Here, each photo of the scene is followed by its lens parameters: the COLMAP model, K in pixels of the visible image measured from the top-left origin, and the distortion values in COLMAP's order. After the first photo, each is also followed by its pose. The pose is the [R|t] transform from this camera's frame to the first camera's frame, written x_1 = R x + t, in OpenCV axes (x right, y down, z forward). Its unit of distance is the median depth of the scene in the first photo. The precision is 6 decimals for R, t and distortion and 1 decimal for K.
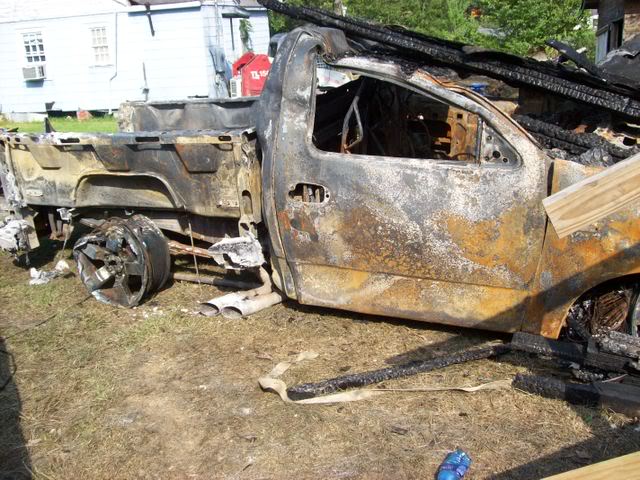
lens RADIAL K [[690.7, 0, 320.0], [0, 690.7, 240.0], [0, 0, 1]] dist [-0.160707, 0.032285]
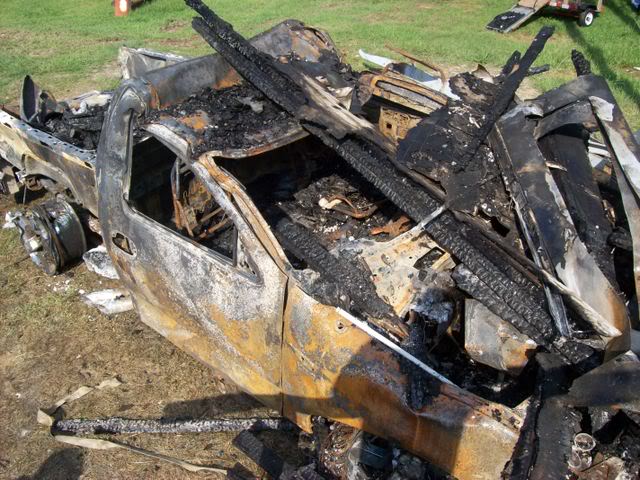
lens RADIAL K [[690.7, 0, 320.0], [0, 690.7, 240.0], [0, 0, 1]] dist [-0.160707, 0.032285]
pose [[0.945119, 0.183322, -0.270450, 0.585544], [-0.103922, 0.953440, 0.283112, -0.425822], [0.309758, -0.239469, 0.920165, 0.119755]]
